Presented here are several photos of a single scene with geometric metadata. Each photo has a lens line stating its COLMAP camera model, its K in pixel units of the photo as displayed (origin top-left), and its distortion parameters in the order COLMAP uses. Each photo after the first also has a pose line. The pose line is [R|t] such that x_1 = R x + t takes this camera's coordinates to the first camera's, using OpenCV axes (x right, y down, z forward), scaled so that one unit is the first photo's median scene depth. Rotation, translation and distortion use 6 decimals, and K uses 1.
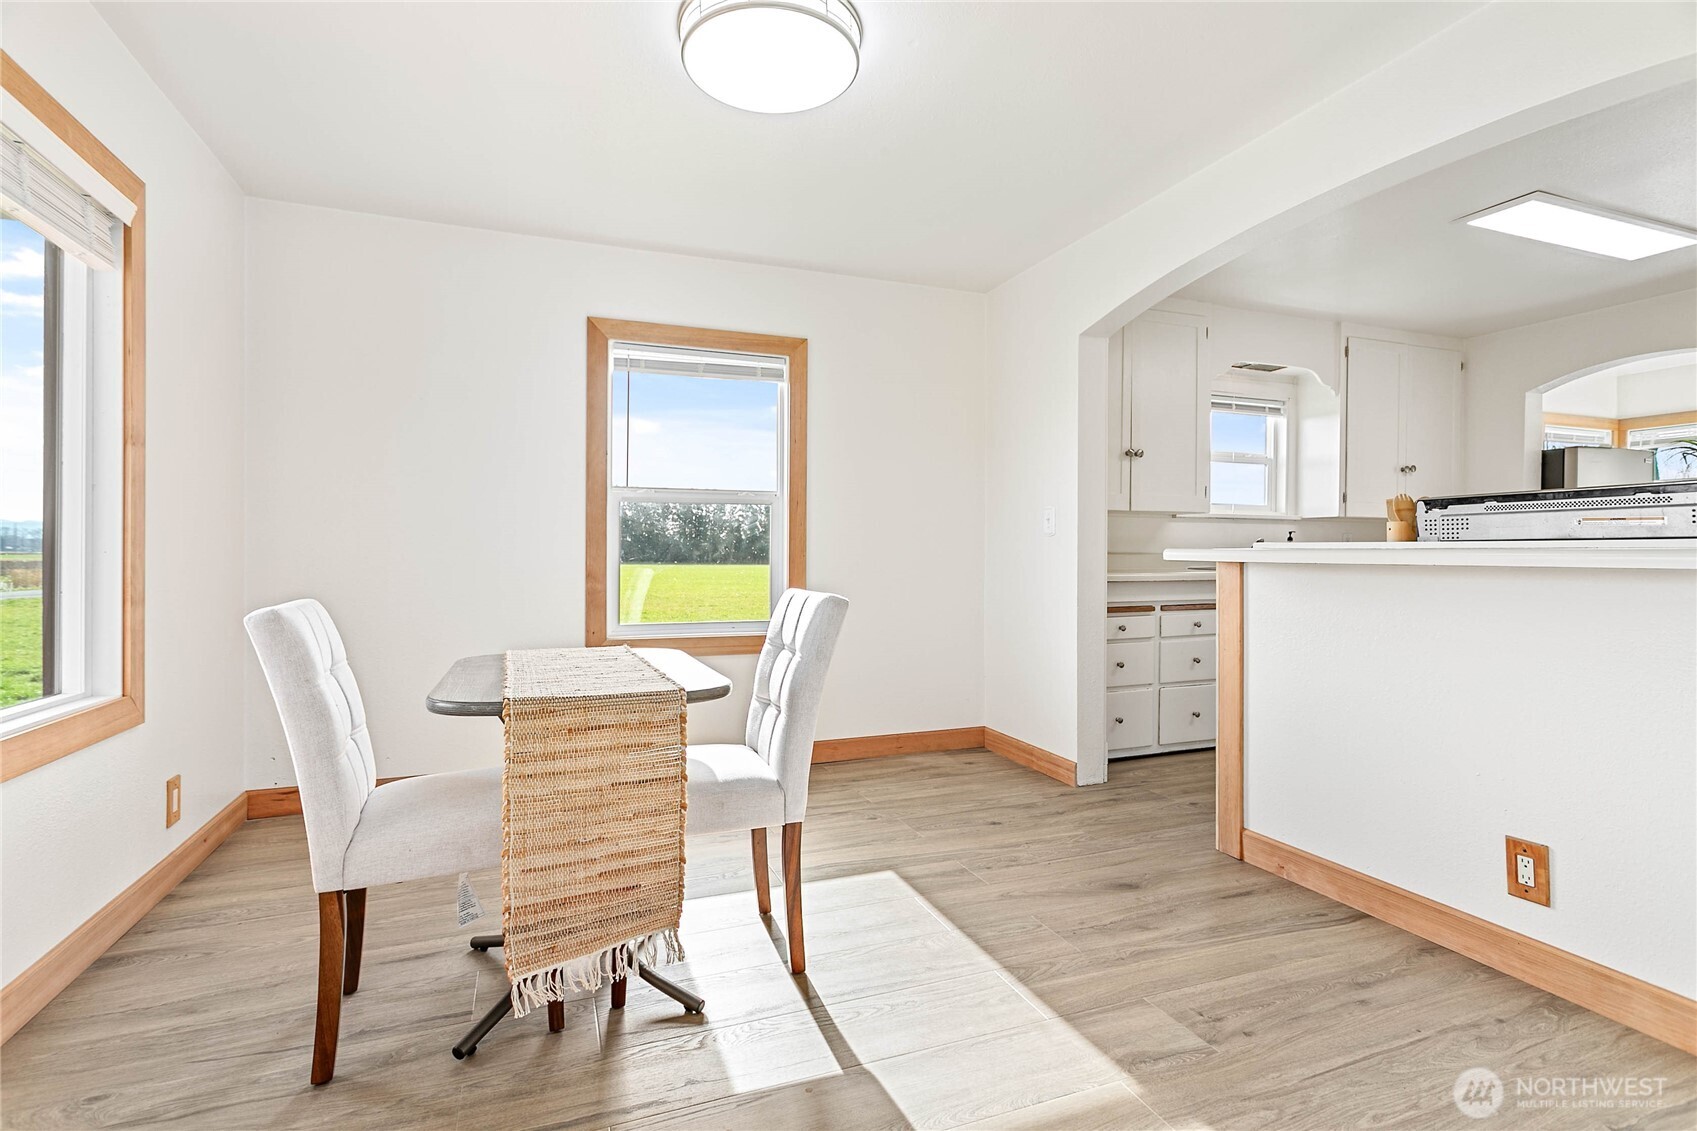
lens RADIAL K [[804.5, 0, 846.4], [0, 804.5, 557.3], [0, 0, 1]] dist [0.000040, 0.000351]
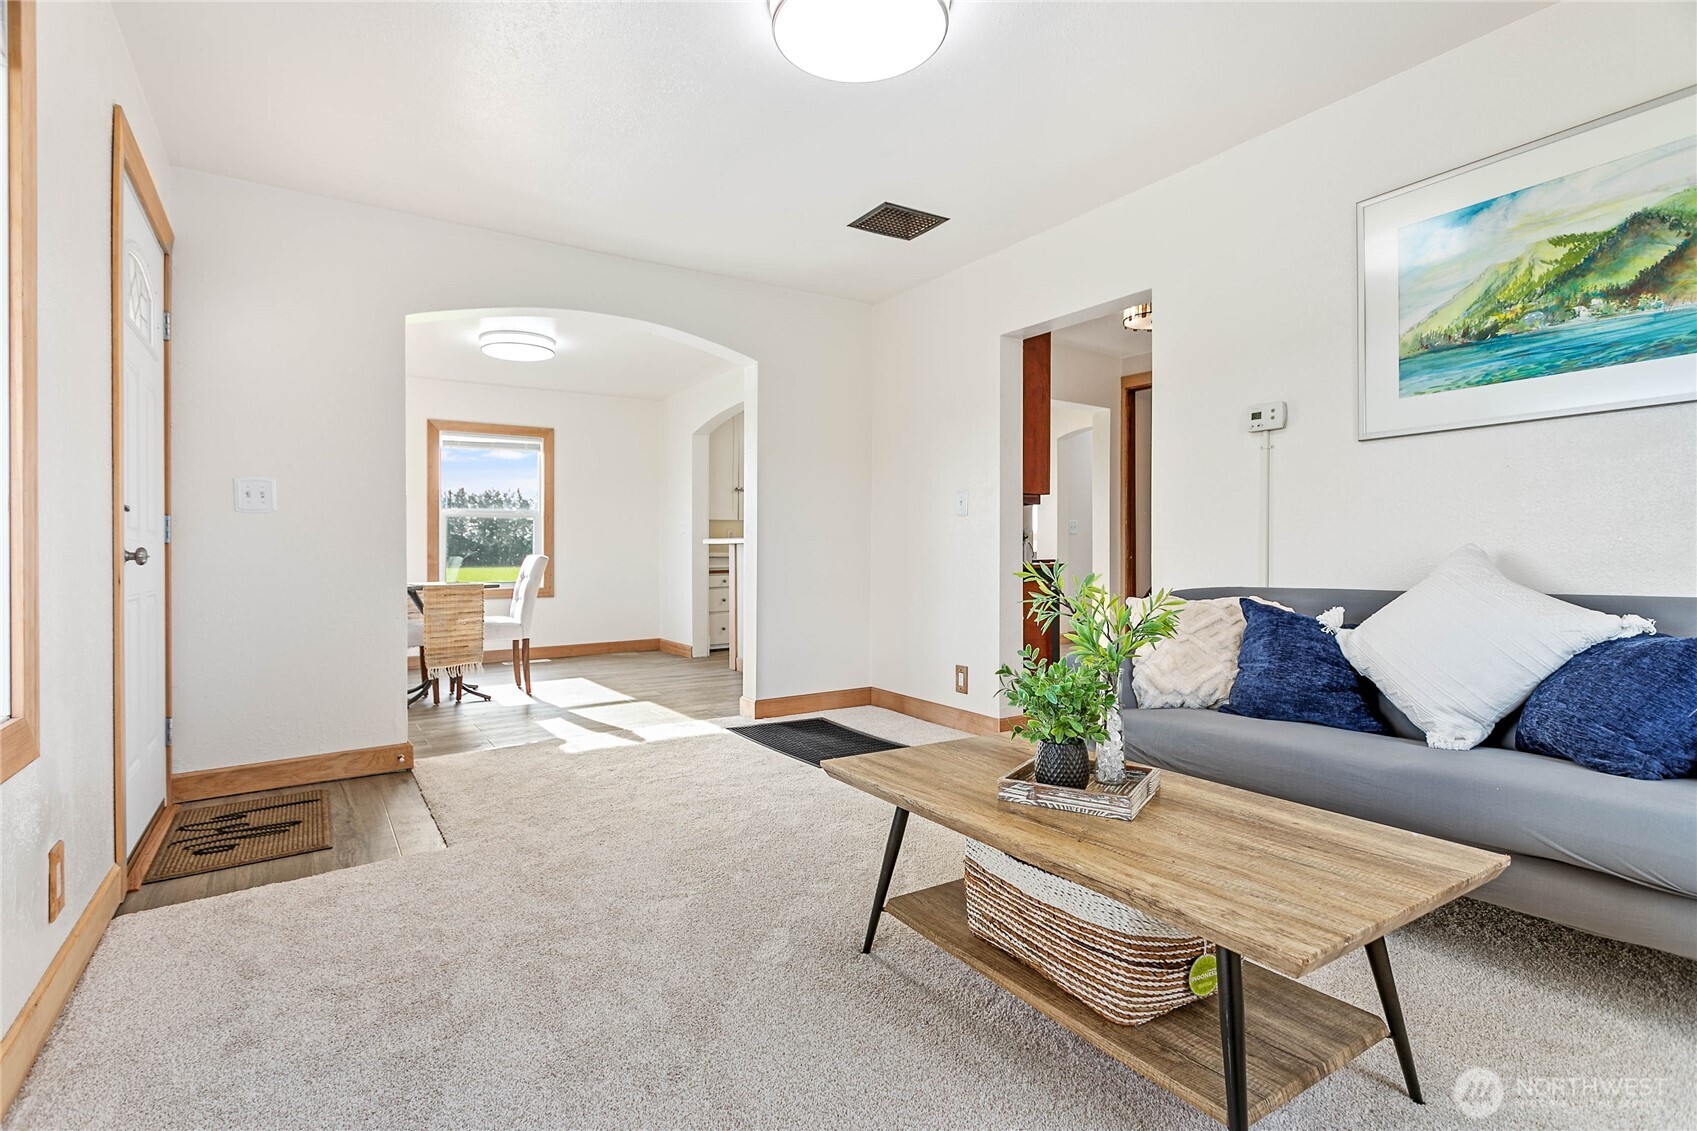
lens RADIAL K [[804.5, 0, 846.4], [0, 804.5, 557.3], [0, 0, 1]] dist [0.000040, 0.000351]
pose [[0.975299, -0.007694, 0.220753, 0.215308], [0.007583, 0.999970, 0.001352, 0.030152], [-0.220757, 0.000356, 0.975329, -1.045906]]
